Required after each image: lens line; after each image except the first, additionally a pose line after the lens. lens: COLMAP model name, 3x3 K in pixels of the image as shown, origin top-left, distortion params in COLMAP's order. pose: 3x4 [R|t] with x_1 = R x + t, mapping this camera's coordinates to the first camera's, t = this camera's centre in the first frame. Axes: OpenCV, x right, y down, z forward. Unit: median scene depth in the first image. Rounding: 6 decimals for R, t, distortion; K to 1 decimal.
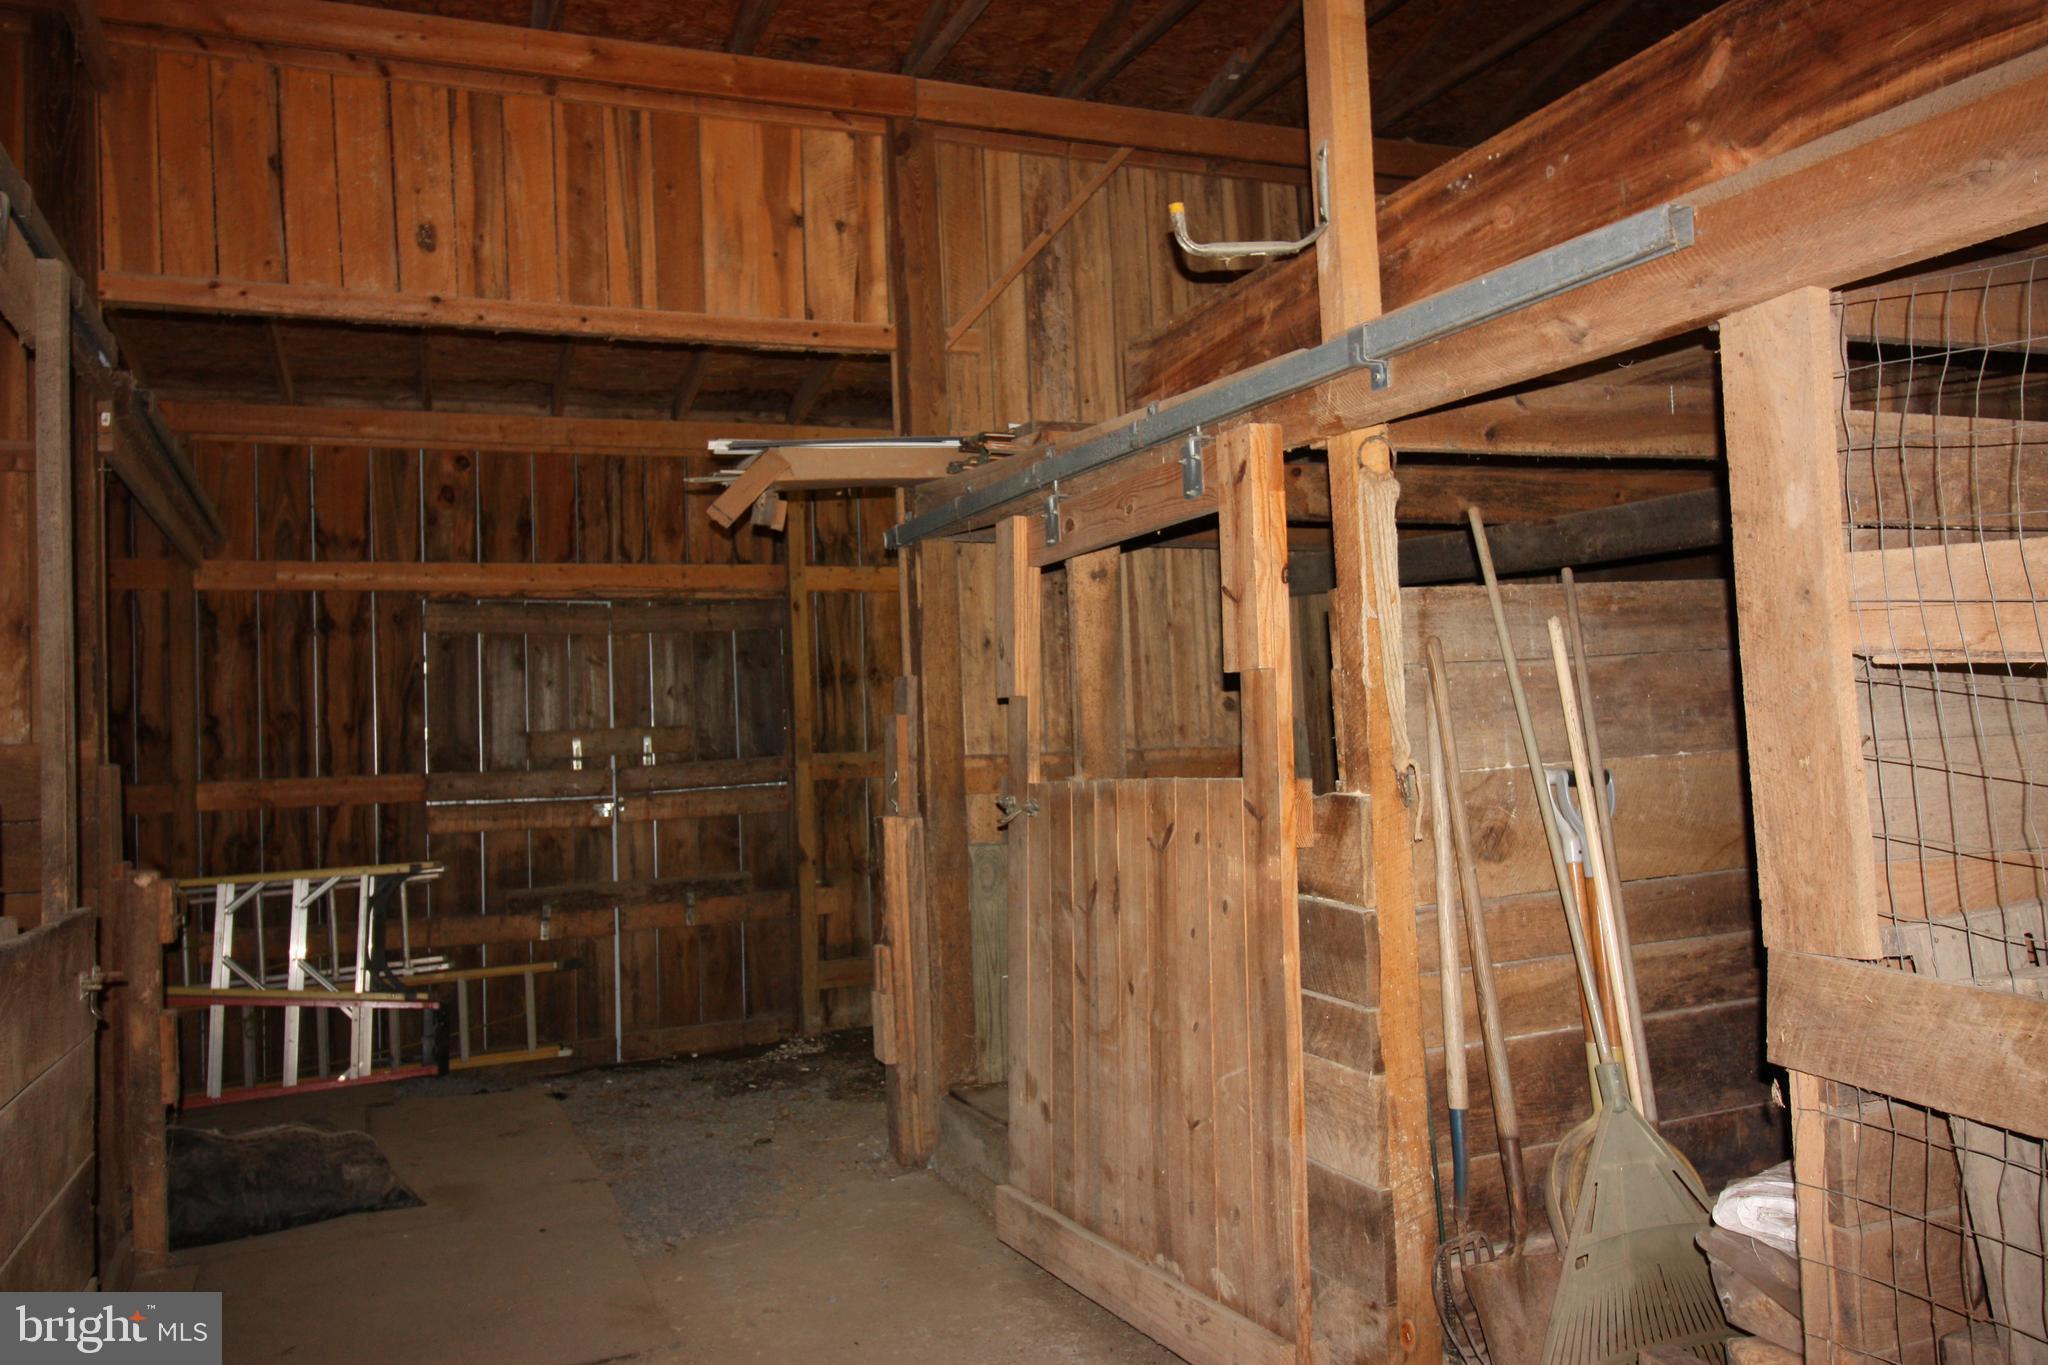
lens RADIAL K [[1607.7, 0, 1023.6], [0, 1607.7, 661.8], [0, 0, 1]] dist [0.014505, -0.001637]
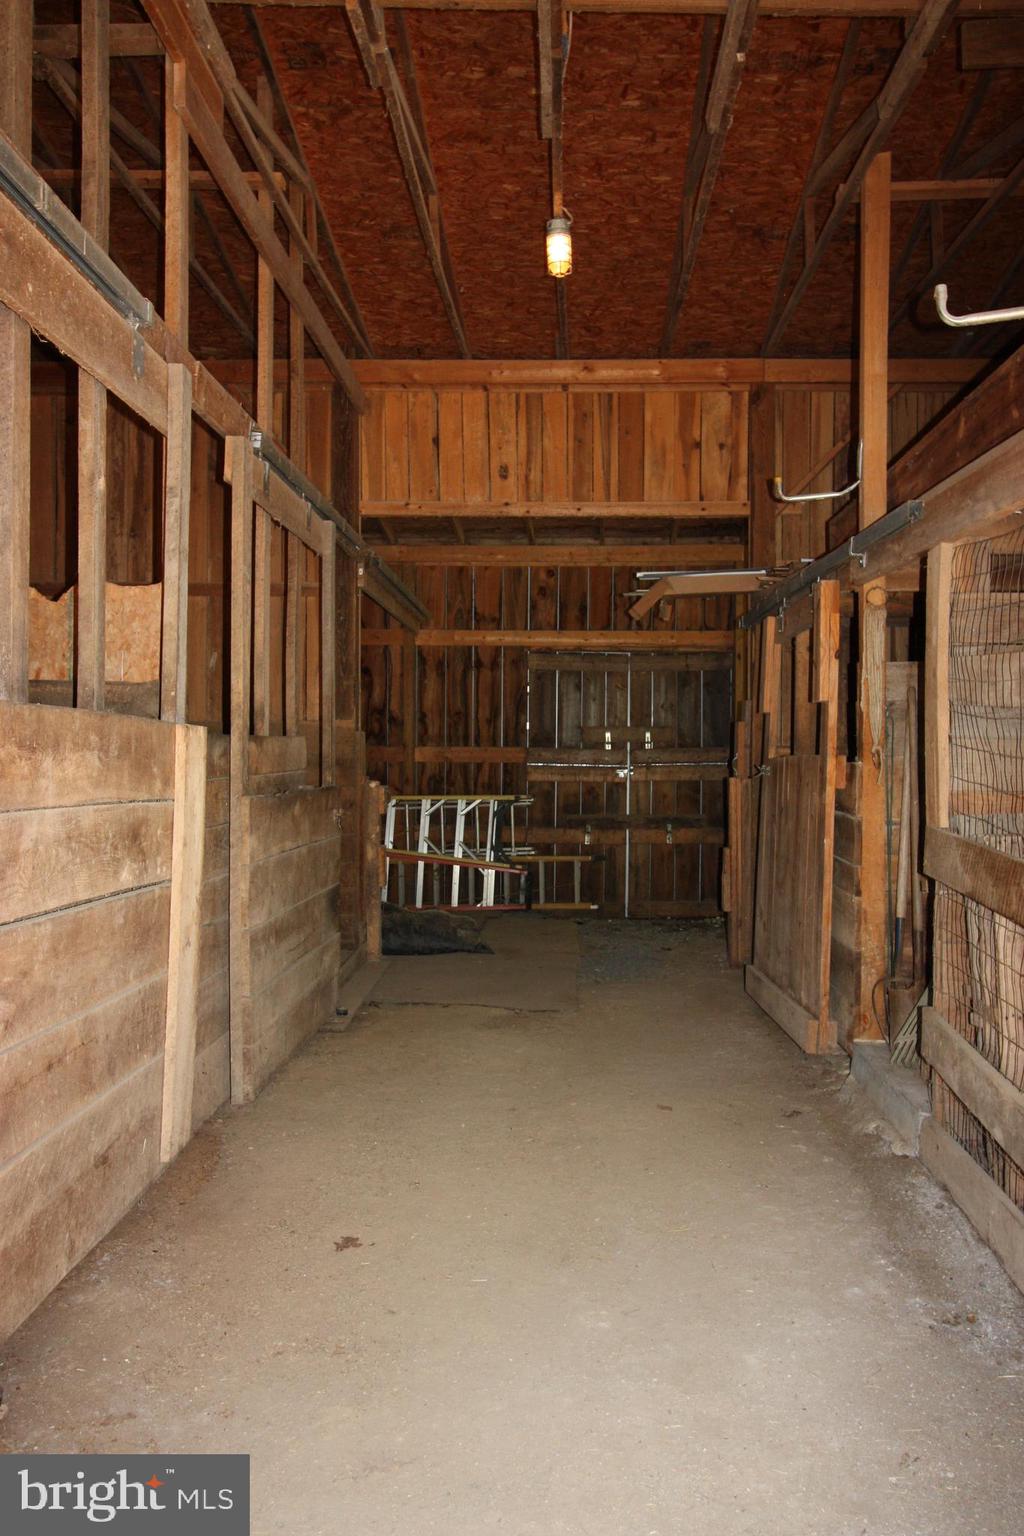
lens RADIAL K [[1205.8, 0, 527.6], [0, 1205.8, 771.6], [0, 0, 1]] dist [0.014505, -0.001637]
pose [[0.912079, 0.049996, -0.406955, 0.194014], [-0.021166, 0.996956, 0.075041, -0.005847], [0.409468, -0.059830, 0.910360, -0.250304]]
